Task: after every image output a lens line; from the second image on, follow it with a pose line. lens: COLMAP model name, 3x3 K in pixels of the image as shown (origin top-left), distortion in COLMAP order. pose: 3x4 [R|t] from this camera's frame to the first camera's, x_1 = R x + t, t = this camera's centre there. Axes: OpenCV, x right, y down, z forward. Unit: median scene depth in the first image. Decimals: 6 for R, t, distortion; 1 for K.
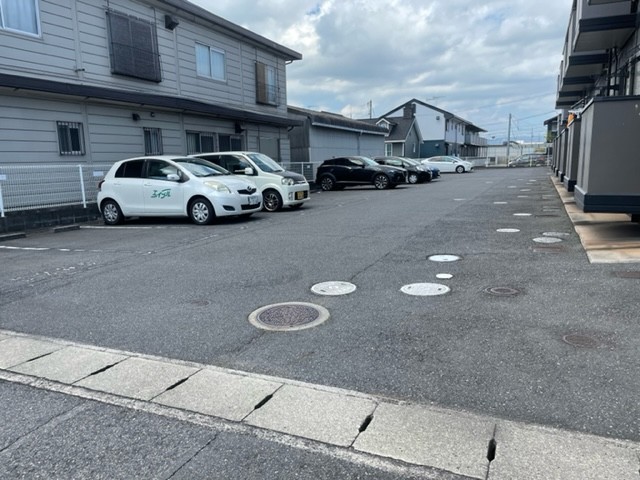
lens RADIAL K [[483.5, 0, 322.4], [0, 483.5, 238.2], [0, 0, 1]] dist [0.079899, -0.105455]
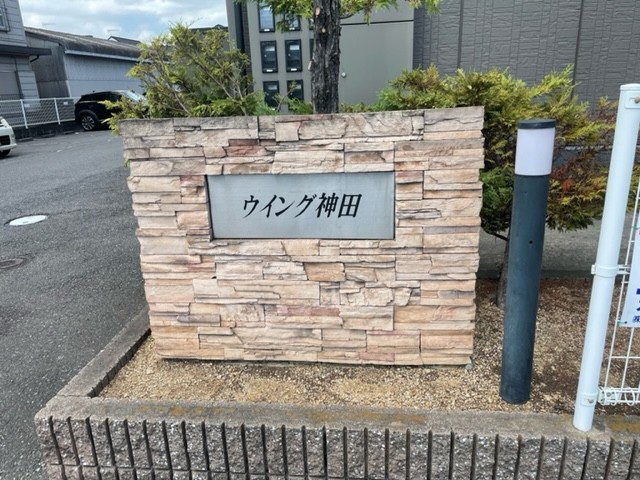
lens RADIAL K [[483.5, 0, 322.4], [0, 483.5, 238.2], [0, 0, 1]] dist [0.079899, -0.105455]
pose [[0.950201, -0.110018, 0.291571, 0.129531], [0.070010, 0.987056, 0.144290, -0.004276], [-0.303672, -0.116691, 0.945604, 0.004061]]
